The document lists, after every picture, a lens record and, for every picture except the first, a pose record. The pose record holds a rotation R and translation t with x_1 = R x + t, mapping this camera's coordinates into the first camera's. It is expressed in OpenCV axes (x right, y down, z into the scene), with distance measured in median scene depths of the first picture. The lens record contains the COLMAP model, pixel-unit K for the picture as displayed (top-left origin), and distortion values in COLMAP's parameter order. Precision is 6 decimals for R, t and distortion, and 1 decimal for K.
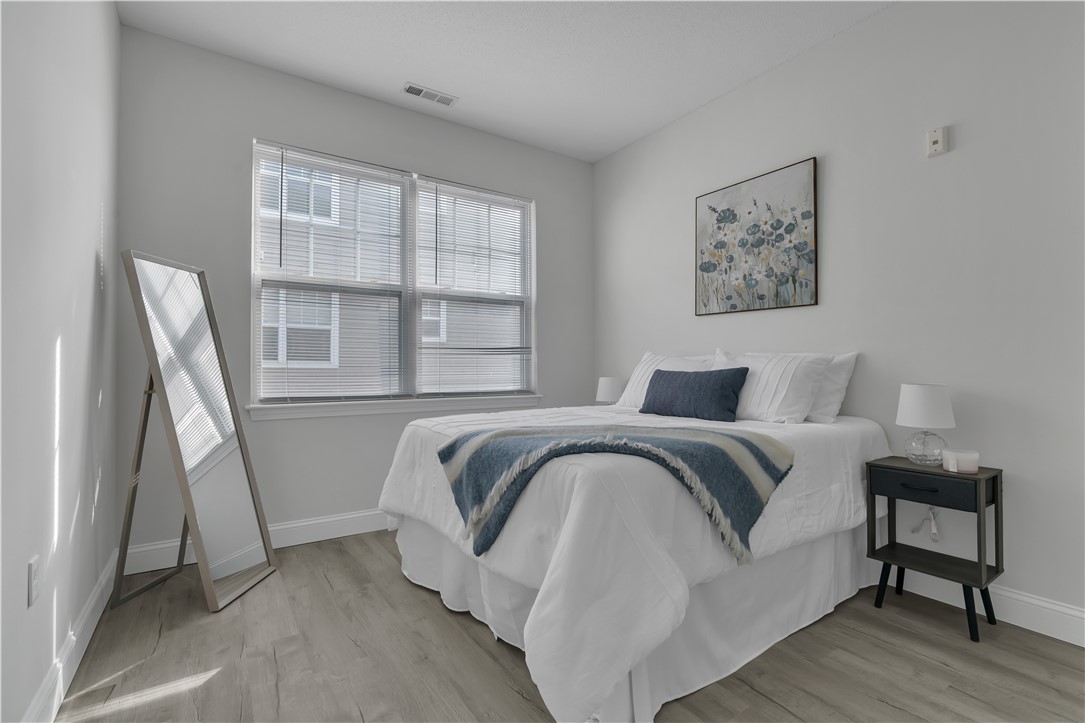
lens RADIAL K [[497.1, 0, 537.1], [0, 497.1, 351.1], [0, 0, 1]] dist [-0.003573, 0.002539]
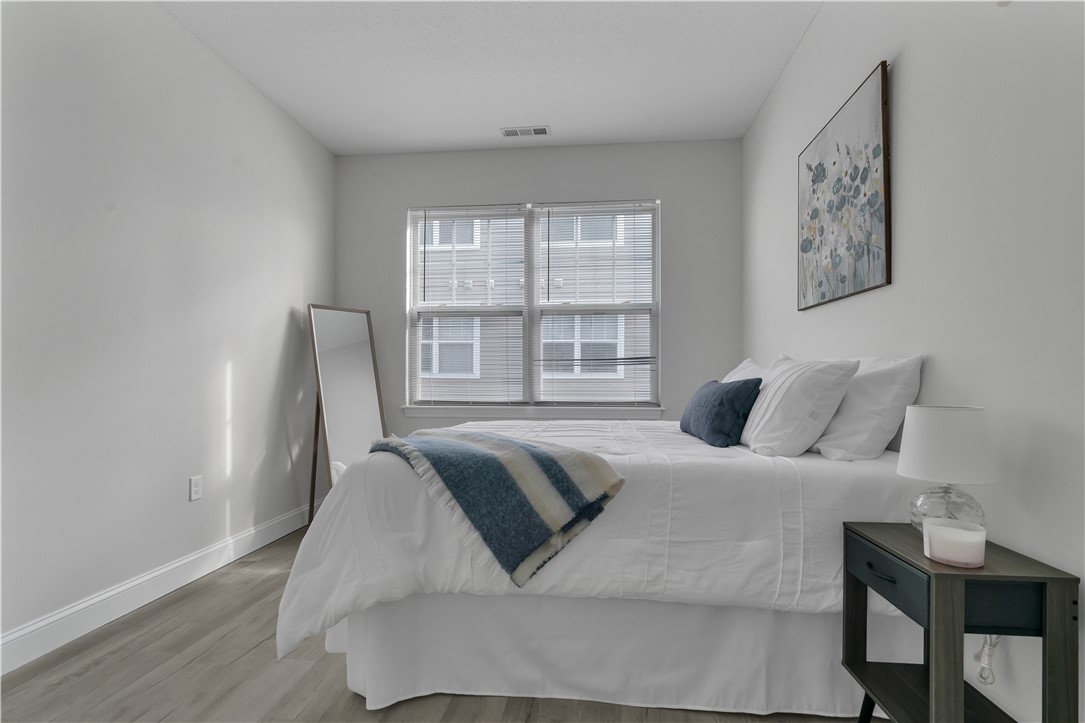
lens RADIAL K [[497.1, 0, 531.7], [0, 497.1, 368.8], [0, 0, 1]] dist [-0.003573, 0.002539]
pose [[0.772969, -0.009698, -0.634370, 0.528864], [0.017847, 0.999820, 0.006461, 0.006138], [0.634193, -0.016316, 0.773003, 0.158431]]
